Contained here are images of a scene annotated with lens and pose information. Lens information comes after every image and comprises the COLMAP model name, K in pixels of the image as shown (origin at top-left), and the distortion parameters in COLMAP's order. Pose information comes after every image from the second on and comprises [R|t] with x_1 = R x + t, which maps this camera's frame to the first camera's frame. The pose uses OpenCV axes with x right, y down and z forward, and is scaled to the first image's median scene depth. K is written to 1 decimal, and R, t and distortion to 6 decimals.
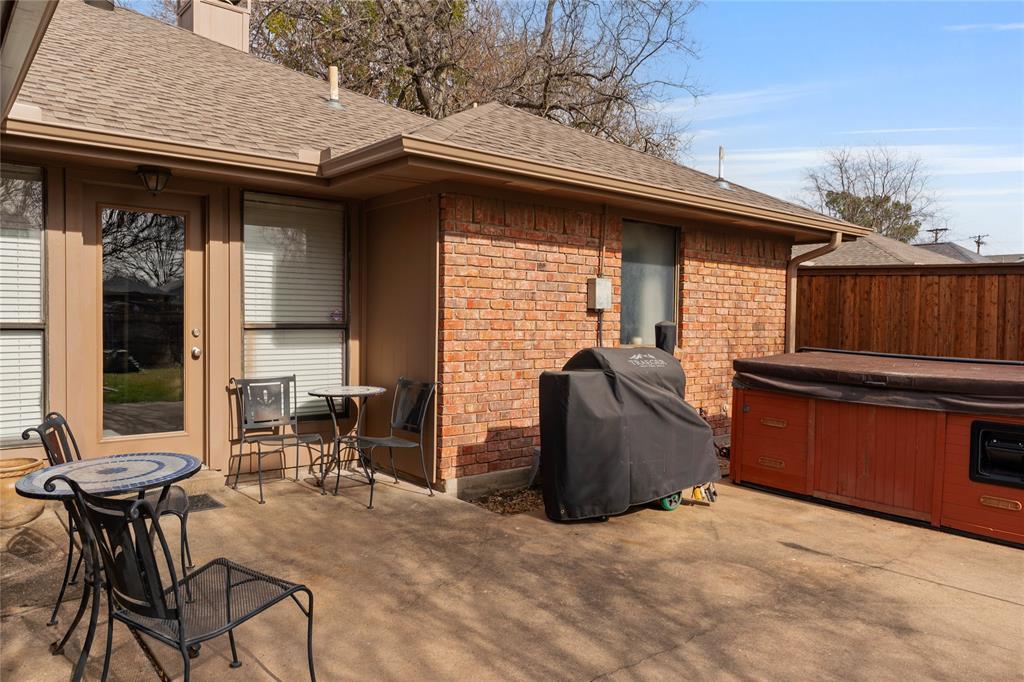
lens RADIAL K [[712.6, 0, 507.0], [0, 712.6, 337.6], [0, 0, 1]] dist [0.003653, 0.000818]
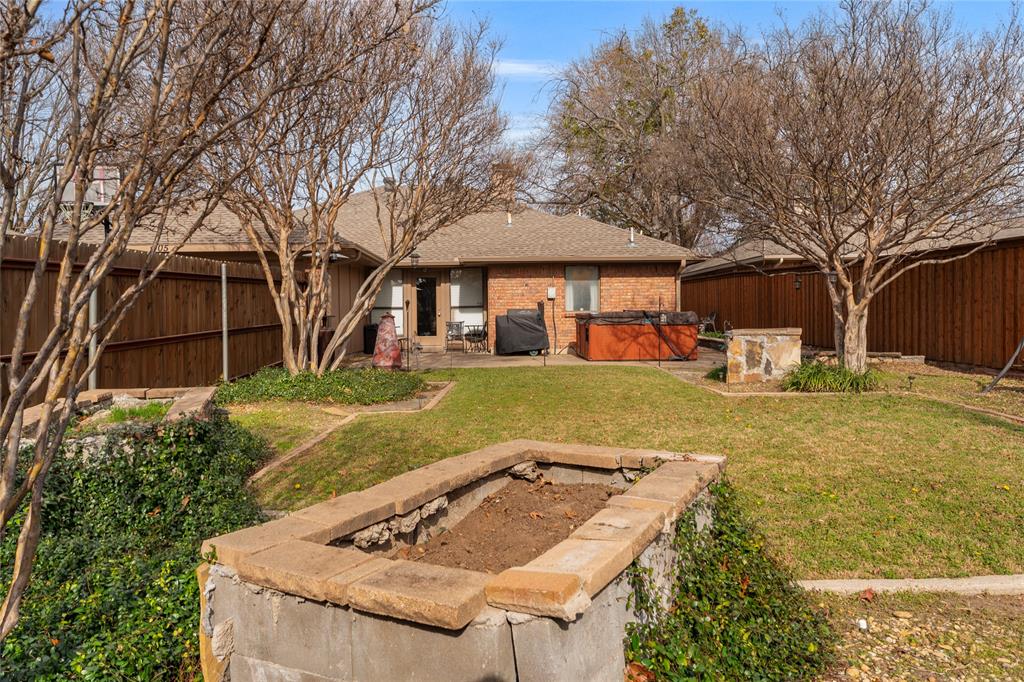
lens RADIAL K [[712.6, 0, 509.4], [0, 712.6, 338.6], [0, 0, 1]] dist [0.003653, 0.000818]
pose [[0.787031, -0.006205, -0.616883, 1.874136], [0.004758, 0.999981, -0.003988, 0.143278], [0.616896, 0.000203, 0.787045, -1.471184]]
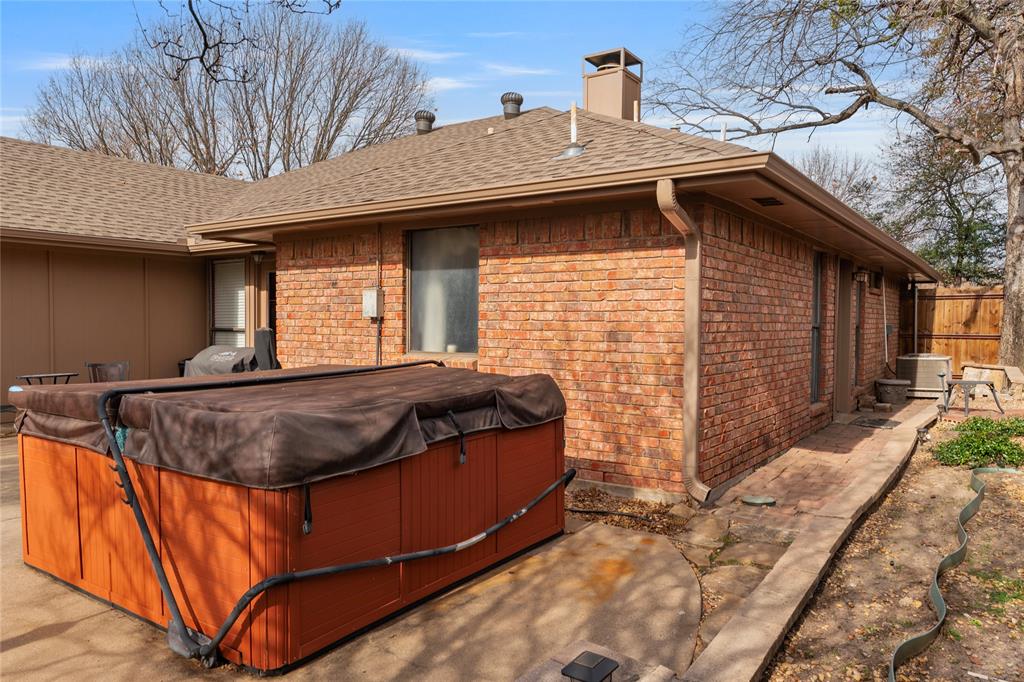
lens RADIAL K [[712.6, 0, 513.7], [0, 712.6, 336.3], [0, 0, 1]] dist [0.003653, 0.000818]
pose [[0.267518, 0.008408, -0.963516, 1.326056], [-0.028278, 0.999600, 0.000872, -0.017666], [0.963138, 0.027013, 0.267649, 0.950670]]
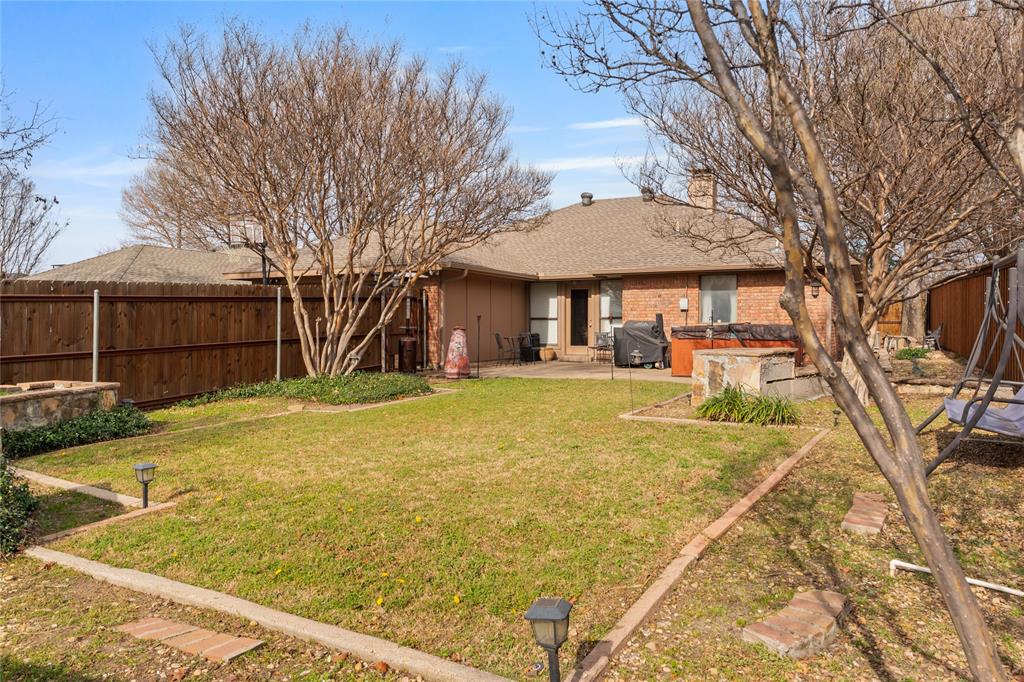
lens RADIAL K [[712.6, 0, 514.7], [0, 712.6, 339.1], [0, 0, 1]] dist [0.003653, 0.000818]
pose [[0.398868, 0.000587, -0.917008, 2.546250], [-0.018054, 0.999811, -0.007212, 0.114528], [0.916831, 0.019432, 0.398803, -0.765536]]
